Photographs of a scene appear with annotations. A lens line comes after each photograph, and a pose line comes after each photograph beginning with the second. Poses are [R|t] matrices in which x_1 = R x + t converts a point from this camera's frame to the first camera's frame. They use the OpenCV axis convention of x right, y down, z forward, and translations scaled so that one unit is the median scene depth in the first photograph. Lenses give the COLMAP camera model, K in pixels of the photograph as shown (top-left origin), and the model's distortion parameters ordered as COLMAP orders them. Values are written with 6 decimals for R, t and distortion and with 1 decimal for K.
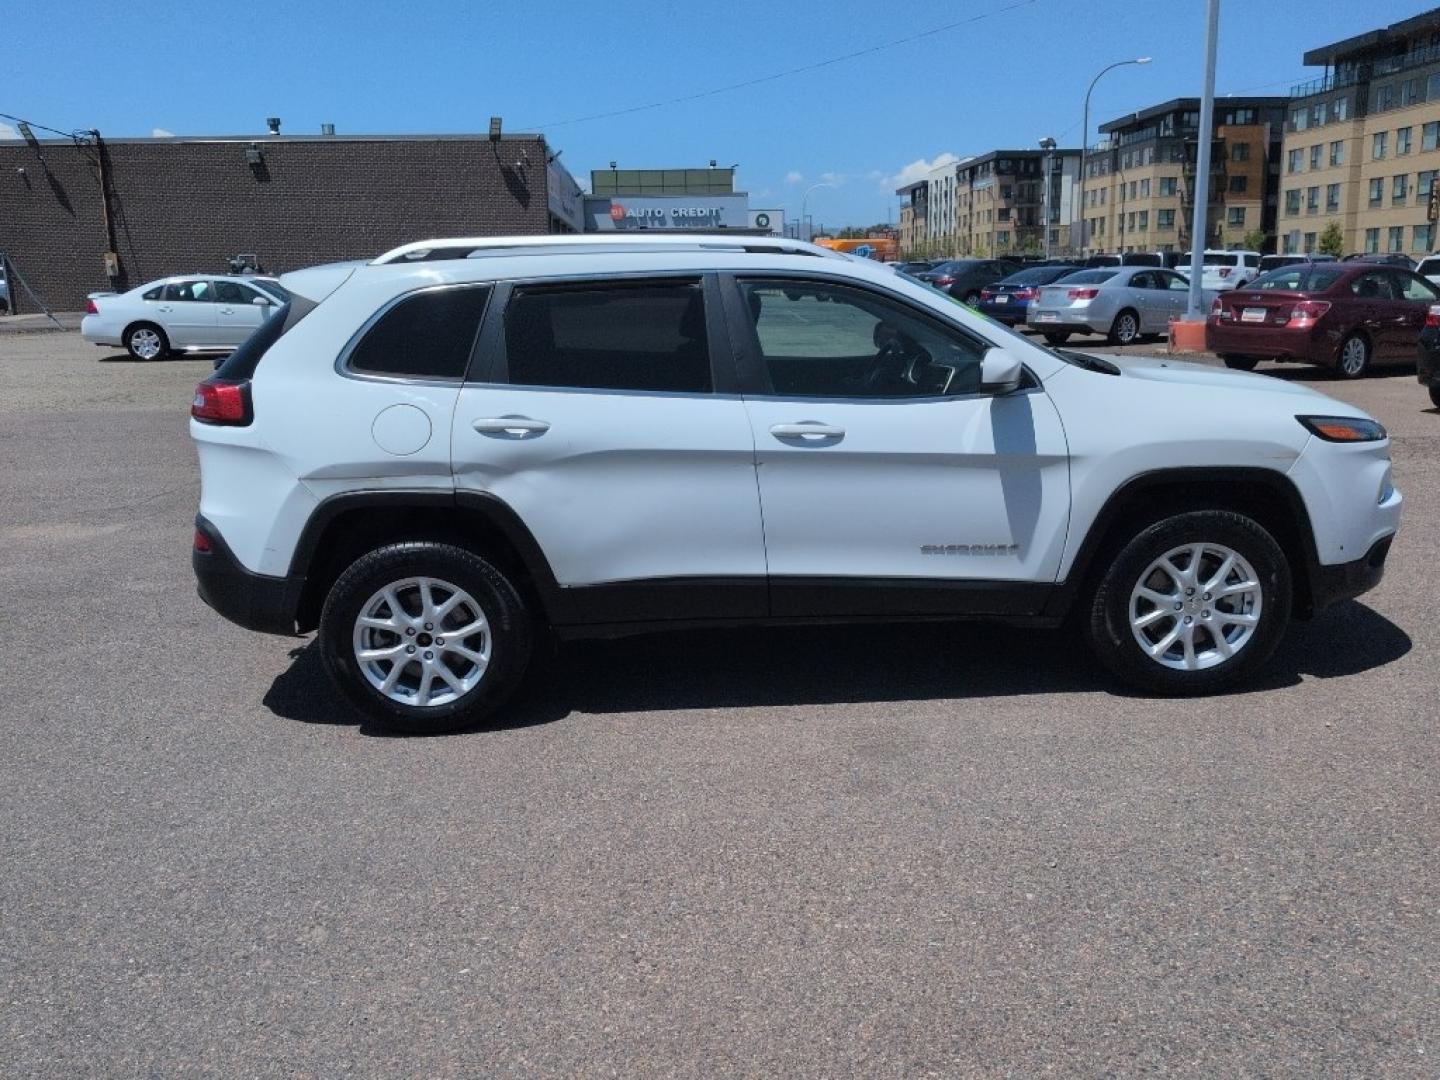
lens RADIAL K [[1230.4, 0, 714.1], [0, 1230.4, 540.0], [0, 0, 1]] dist [0.070138, -0.117964]
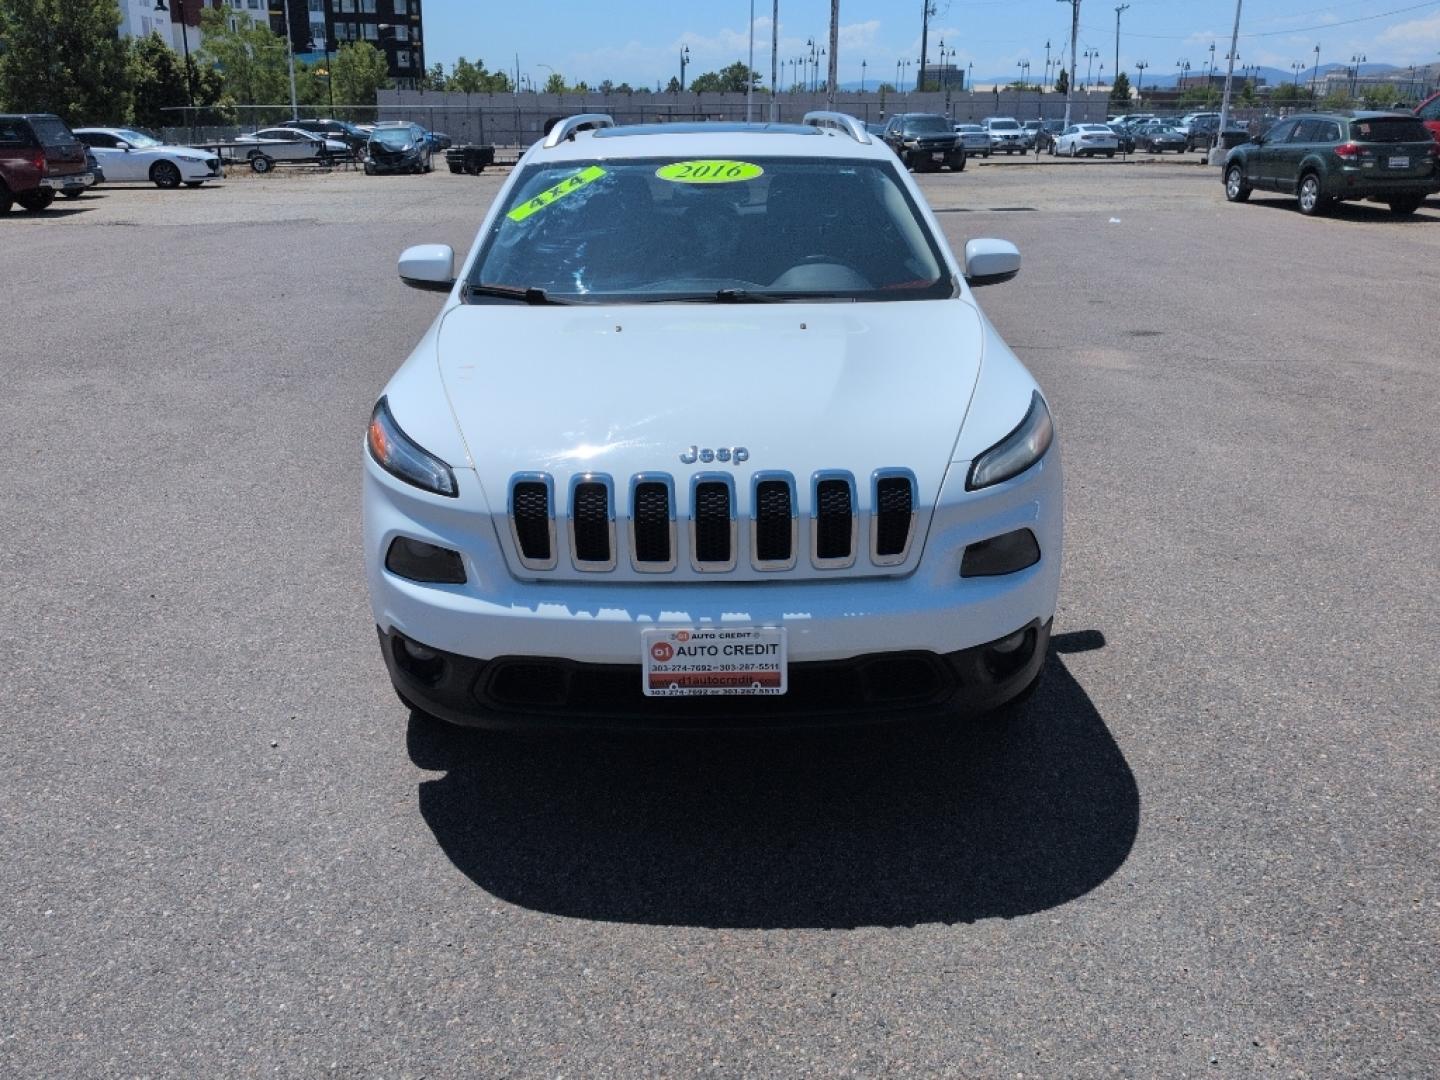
lens RADIAL K [[1230.4, 0, 714.6], [0, 1230.4, 539.4], [0, 0, 1]] dist [0.070138, -0.117964]
pose [[-0.030480, 0.344762, -0.938195, 0.148718], [-0.224120, 0.912374, 0.342555, -0.039912], [0.974085, 0.220709, 0.049459, 0.148558]]
